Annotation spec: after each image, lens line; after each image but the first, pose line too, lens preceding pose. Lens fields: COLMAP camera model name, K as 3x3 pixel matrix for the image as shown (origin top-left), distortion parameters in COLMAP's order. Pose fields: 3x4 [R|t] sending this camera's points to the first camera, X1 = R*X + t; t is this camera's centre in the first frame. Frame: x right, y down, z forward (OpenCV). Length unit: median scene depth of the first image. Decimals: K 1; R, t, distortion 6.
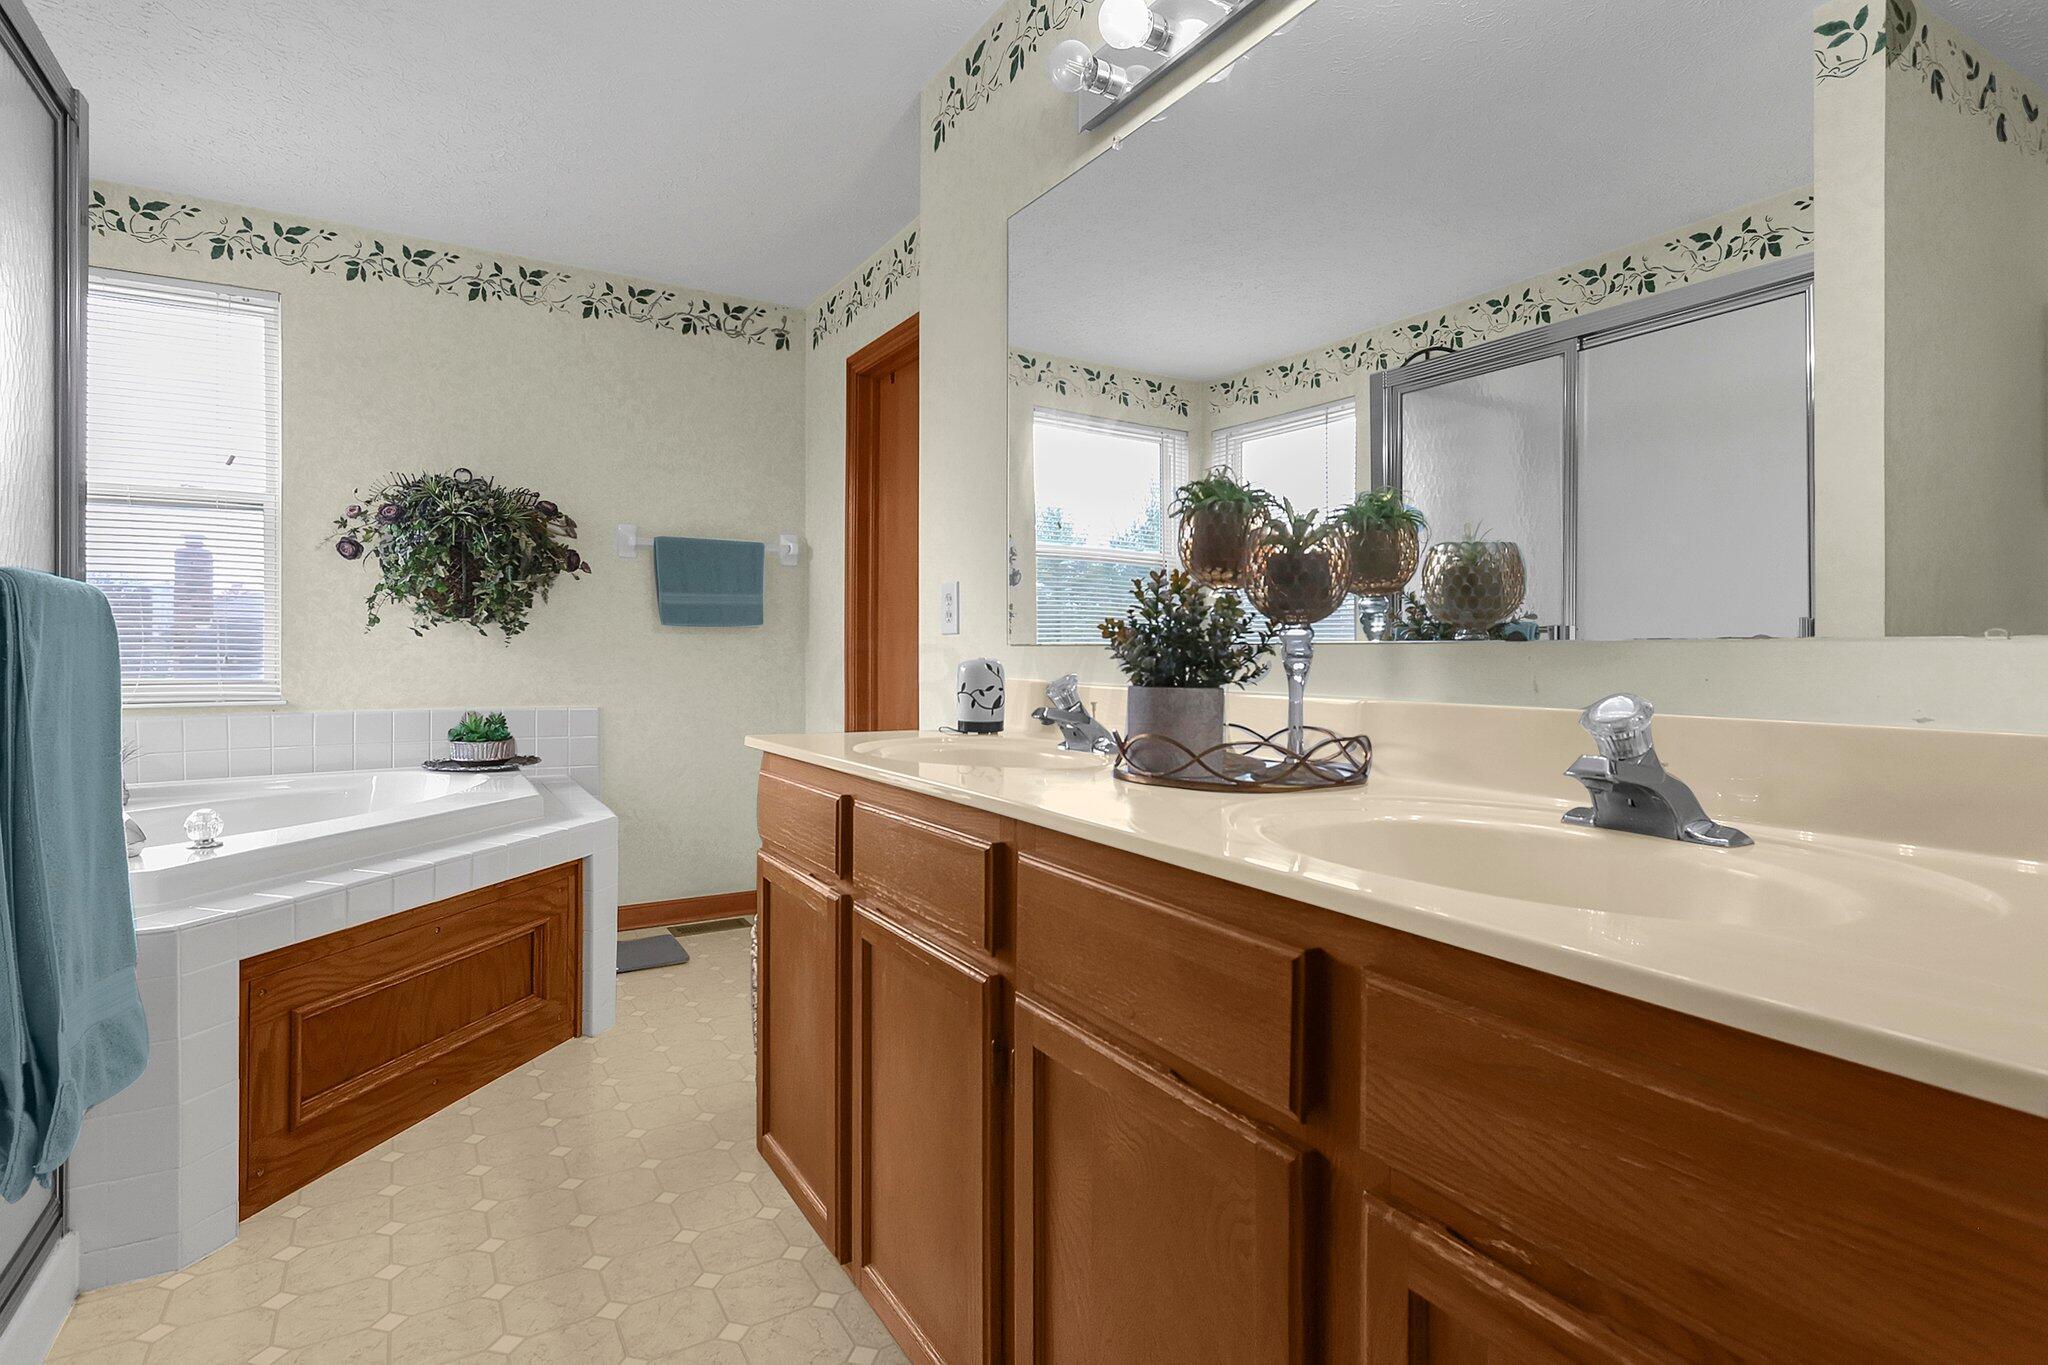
lens RADIAL K [[963.5, 0, 1025.0], [0, 963.5, 668.4], [0, 0, 1]] dist [0.001291, 0.001739]
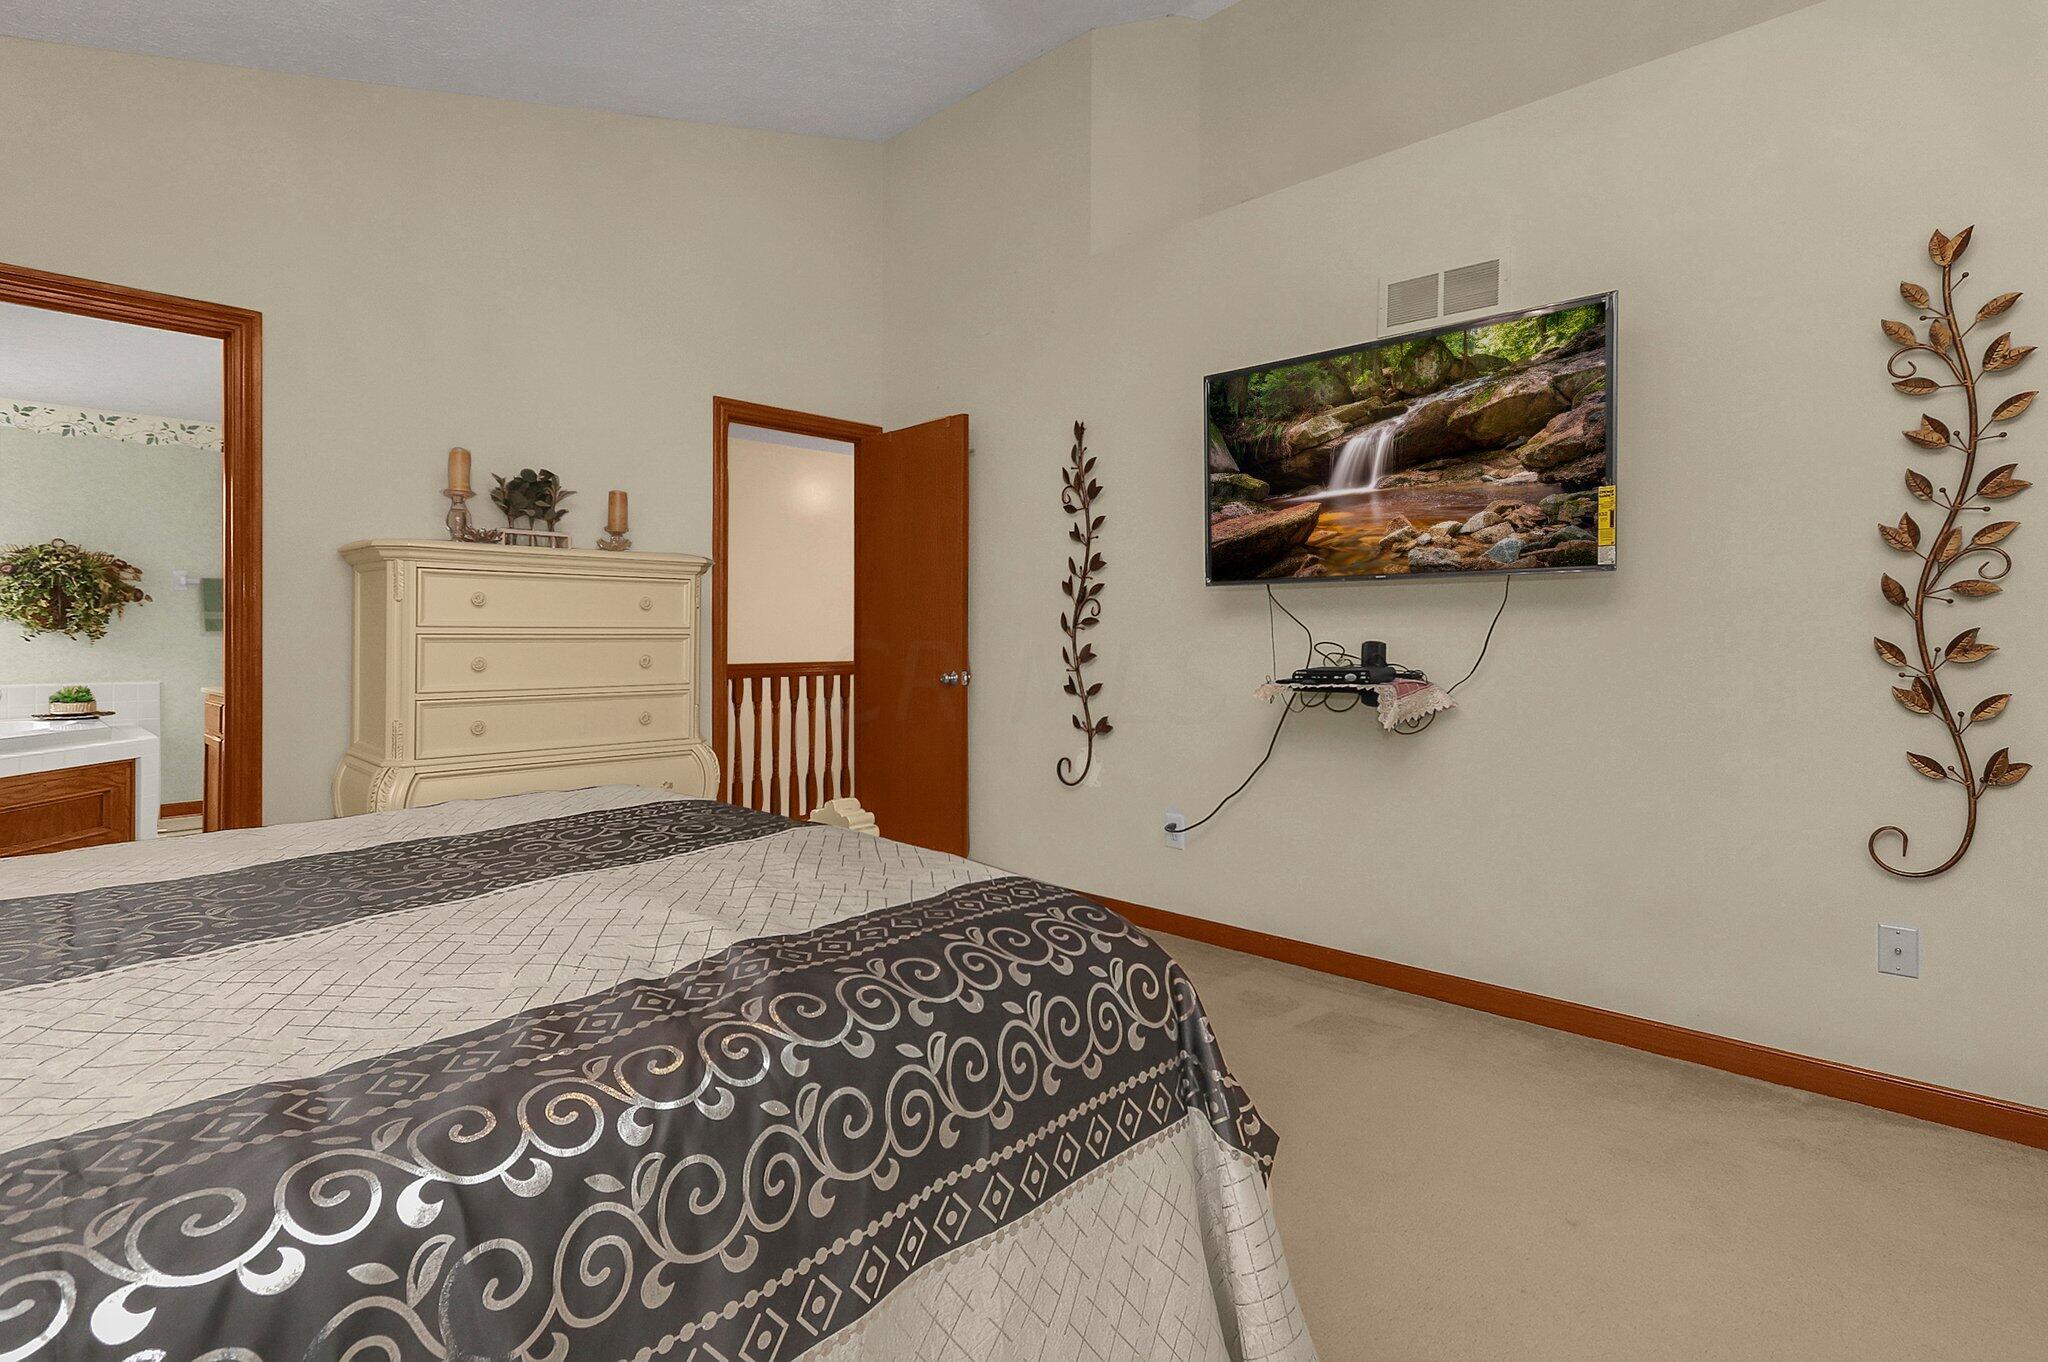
lens RADIAL K [[963.5, 0, 996.5], [0, 963.5, 644.1], [0, 0, 1]] dist [0.001291, 0.001739]
pose [[0.970981, -0.006277, 0.239074, 0.606916], [0.006285, 0.999980, 0.000730, -0.018895], [-0.239074, 0.000794, 0.971001, -1.036596]]
